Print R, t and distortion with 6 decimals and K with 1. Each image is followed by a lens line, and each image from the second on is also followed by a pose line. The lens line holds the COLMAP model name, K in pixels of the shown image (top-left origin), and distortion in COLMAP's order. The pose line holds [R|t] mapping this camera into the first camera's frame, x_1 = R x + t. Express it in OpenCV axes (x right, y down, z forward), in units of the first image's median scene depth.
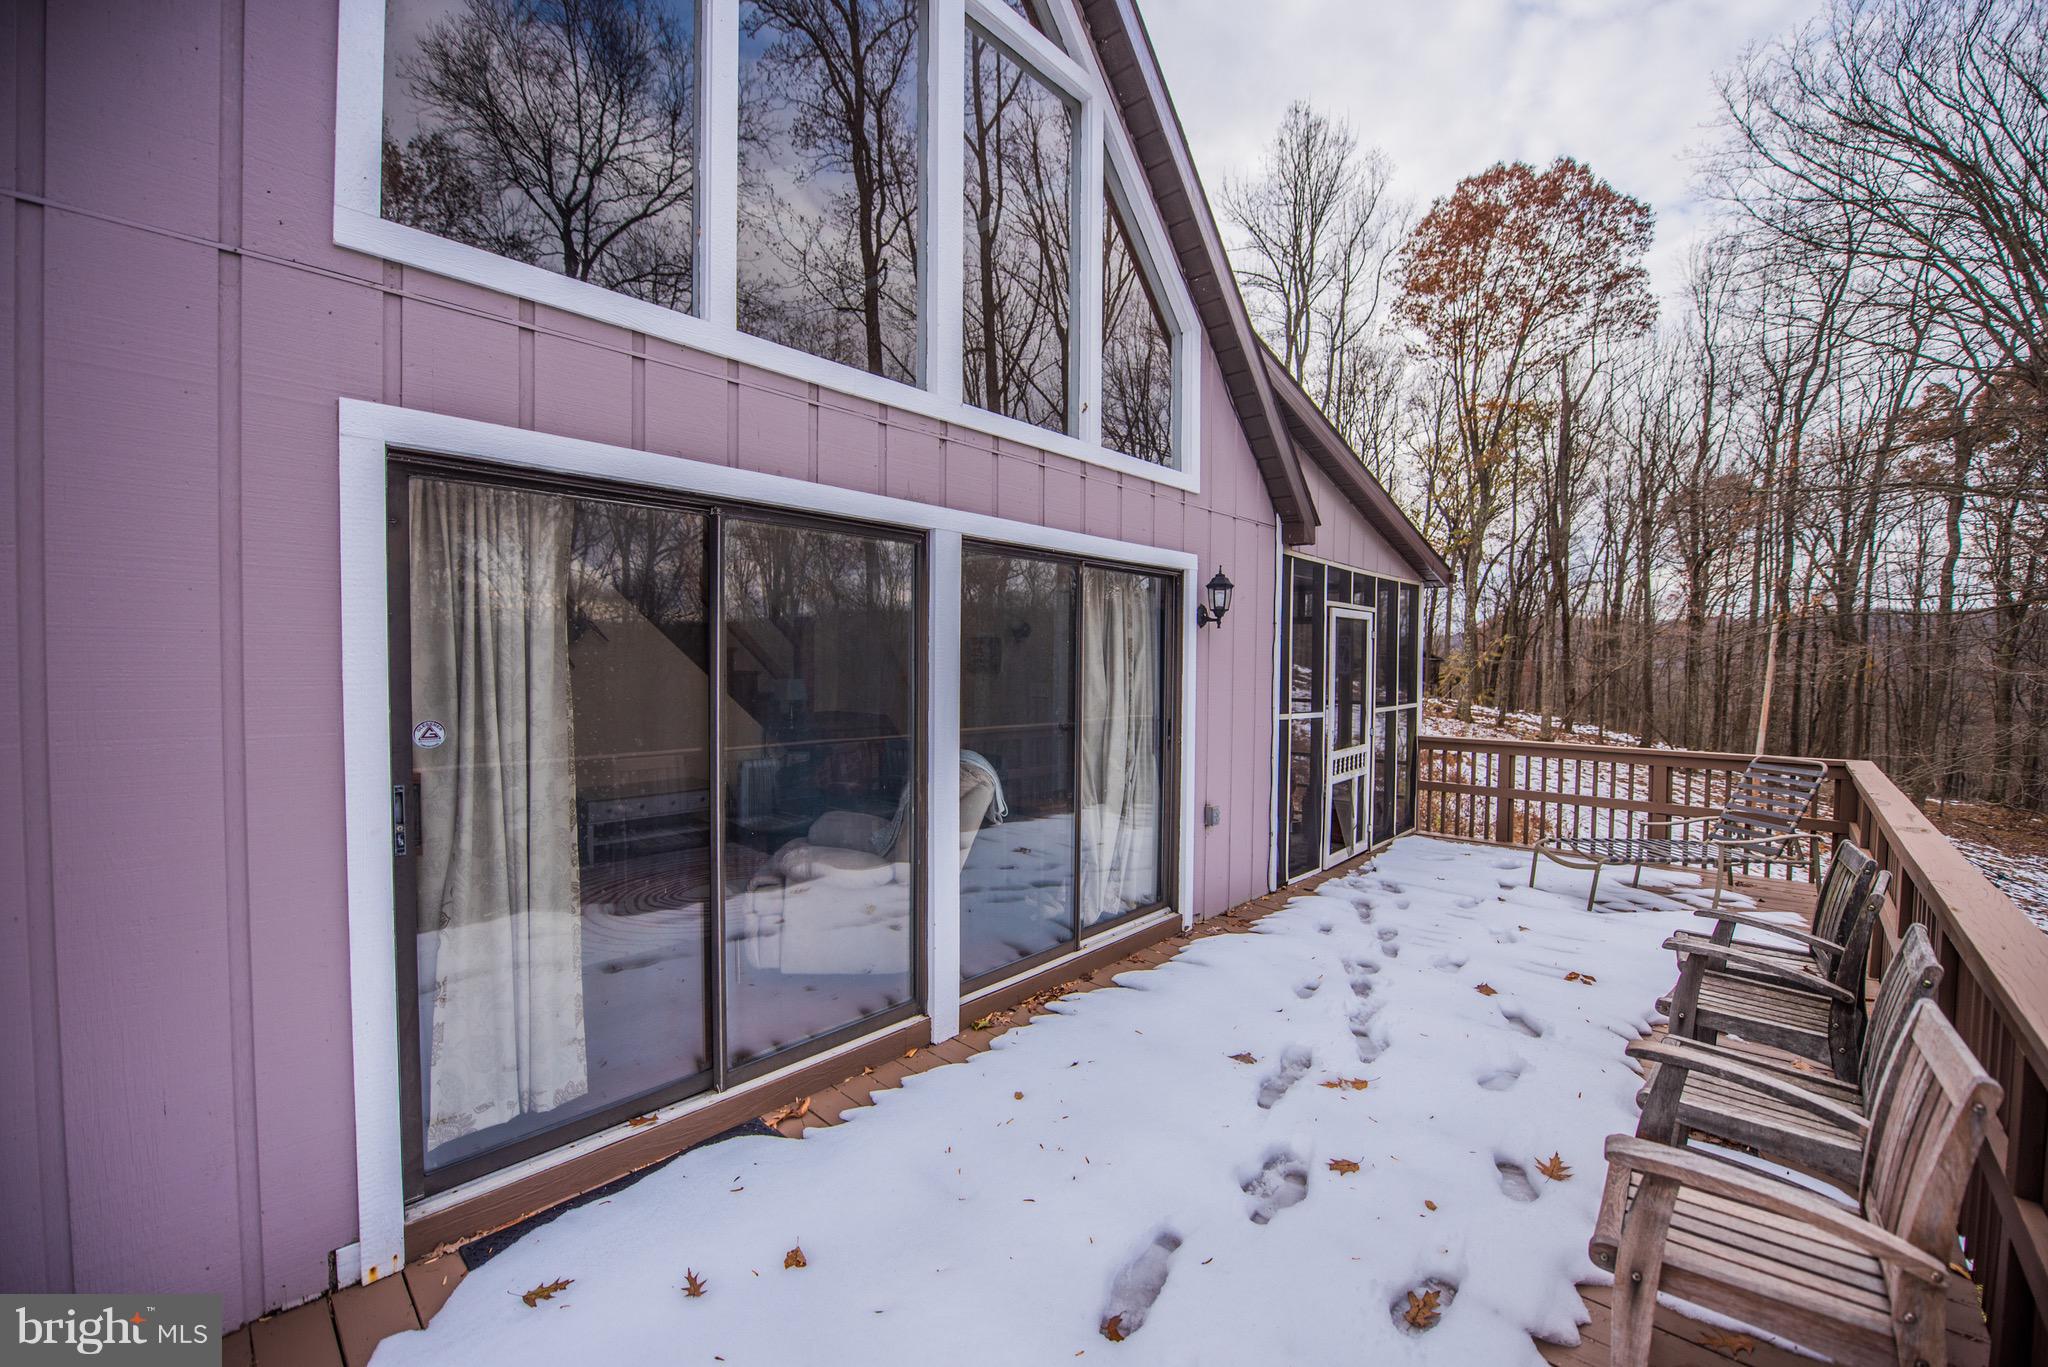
lens RADIAL K [[799.3, 0, 1042.6], [0, 799.3, 674.5], [0, 0, 1]] dist [0.006683, -0.002187]
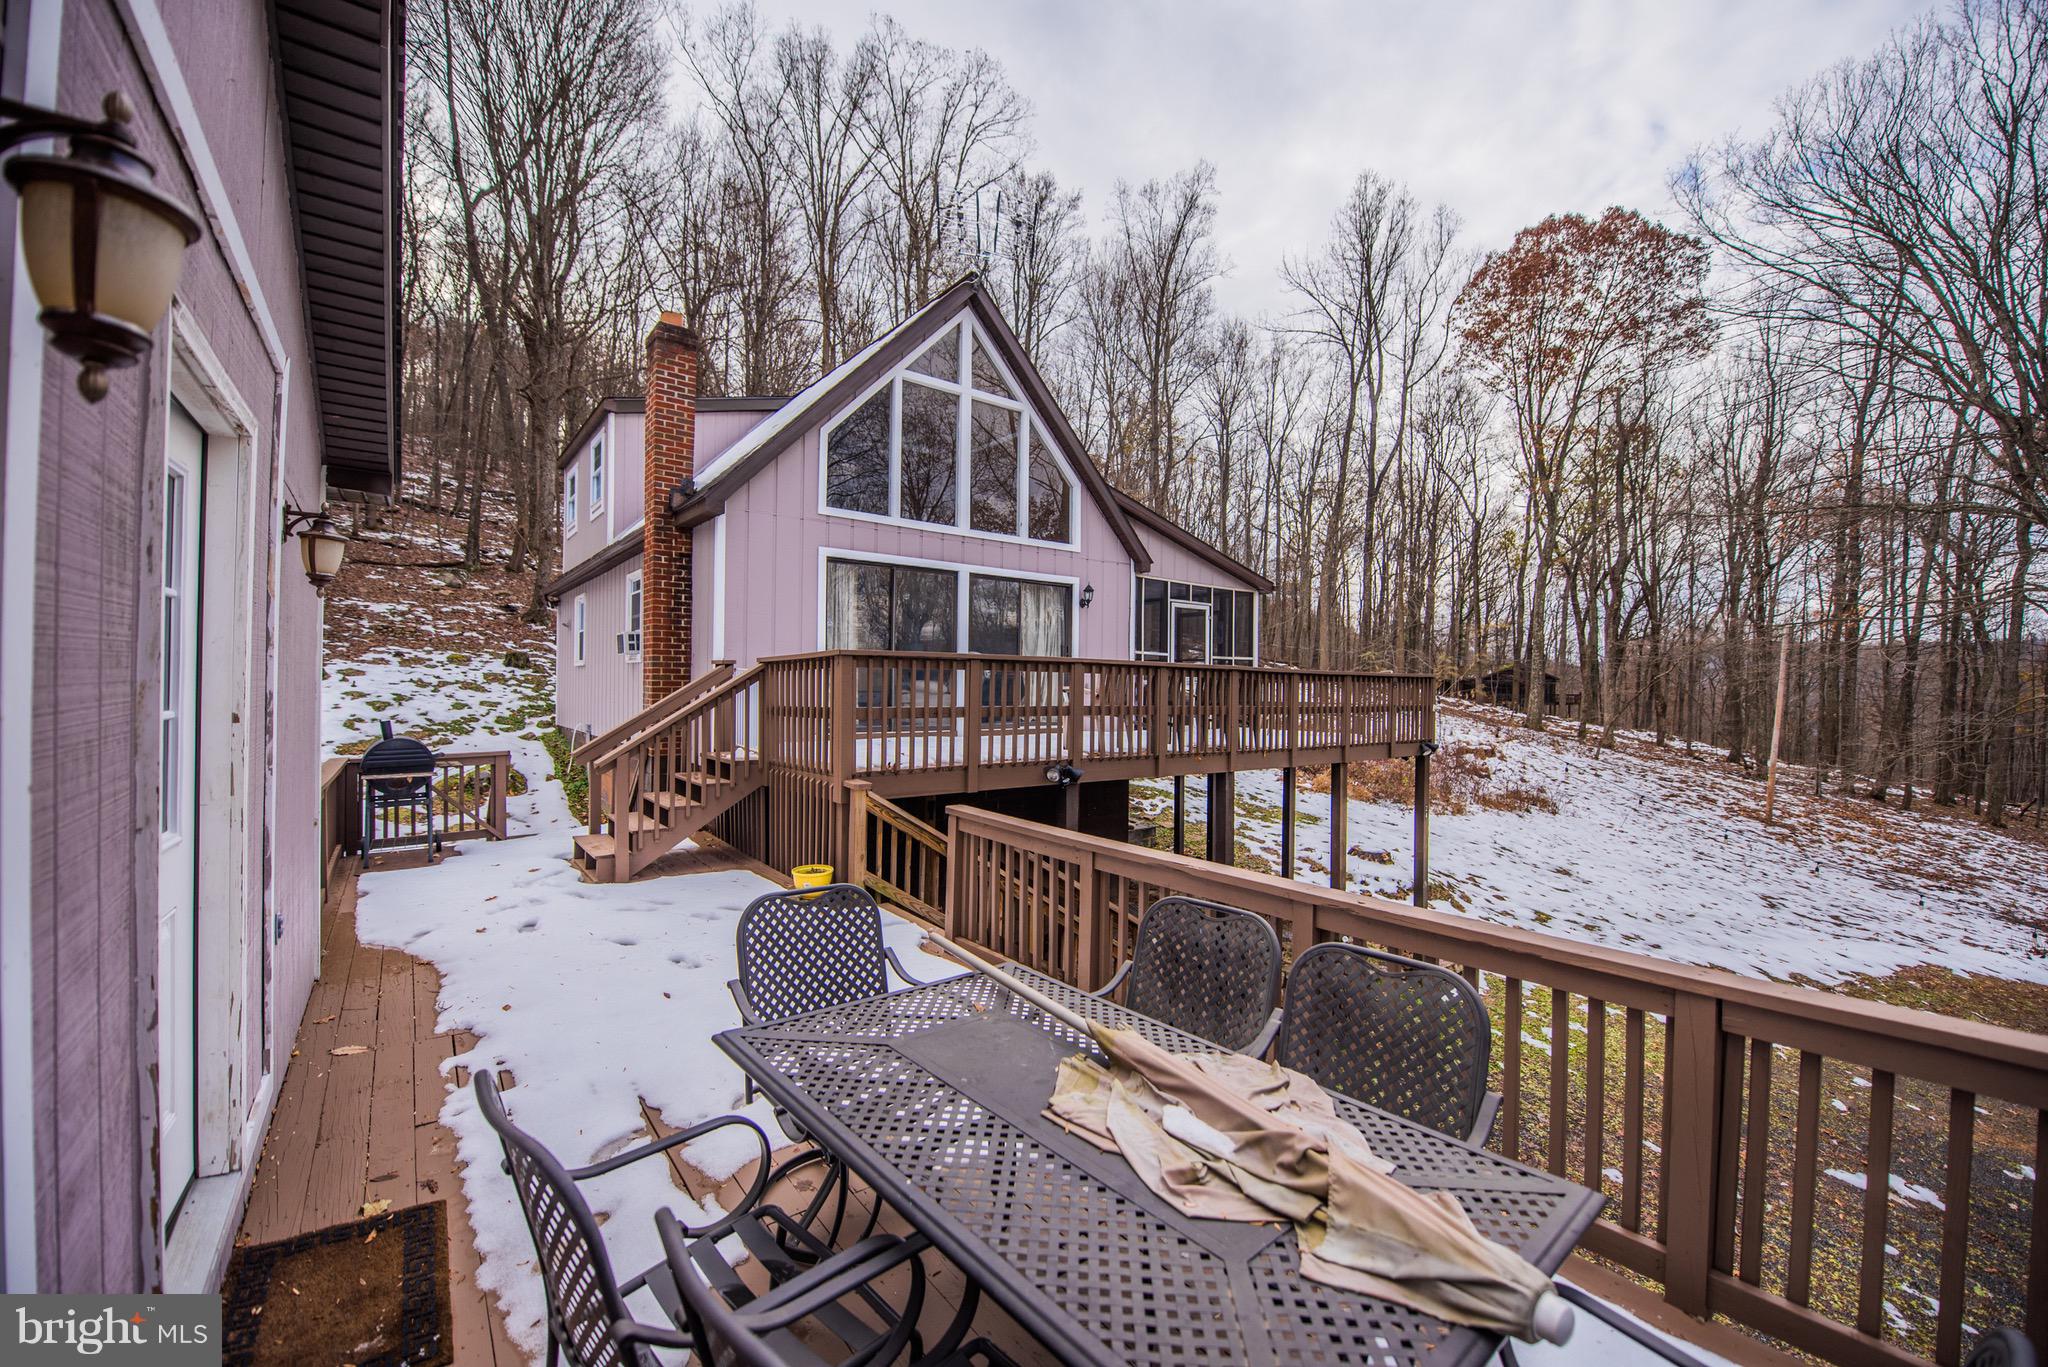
lens RADIAL K [[799.3, 0, 1027.0], [0, 799.3, 681.7], [0, 0, 1]] dist [0.006683, -0.002187]
pose [[0.984757, 0.003014, -0.173910, 0.460425], [-0.007645, 0.999634, -0.025965, 0.226186], [0.173769, 0.026899, 0.984419, -1.386033]]
